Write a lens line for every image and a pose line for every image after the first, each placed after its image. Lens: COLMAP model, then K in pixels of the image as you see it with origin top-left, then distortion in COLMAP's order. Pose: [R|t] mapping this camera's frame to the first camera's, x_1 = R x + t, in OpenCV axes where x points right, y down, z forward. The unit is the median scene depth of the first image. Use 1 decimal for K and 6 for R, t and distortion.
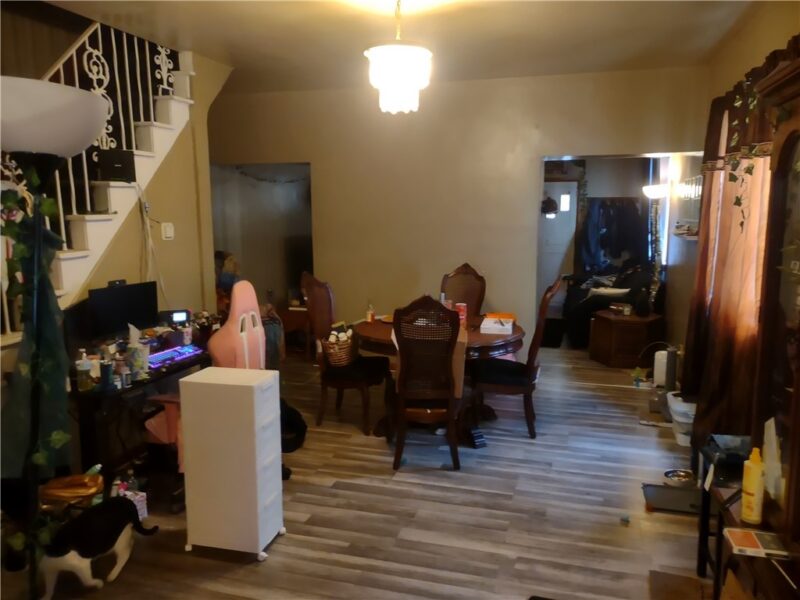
lens RADIAL K [[592.9, 0, 400.0], [0, 592.9, 300.0], [0, 0, 1]] dist [-0.001027, -0.001931]
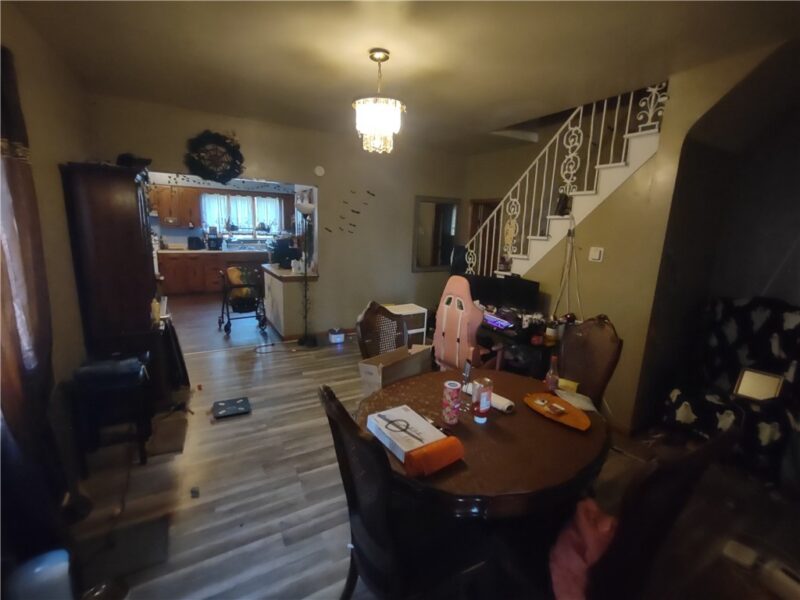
lens RADIAL K [[364.1, 0, 400.0], [0, 364.1, 300.0], [0, 0, 1]] dist [0.000084, -0.000044]
pose [[-0.694285, 0.116987, -0.710129, 0.495363], [-0.156882, 0.938372, 0.307970, -0.228282], [0.702394, 0.325226, -0.633144, 1.419655]]
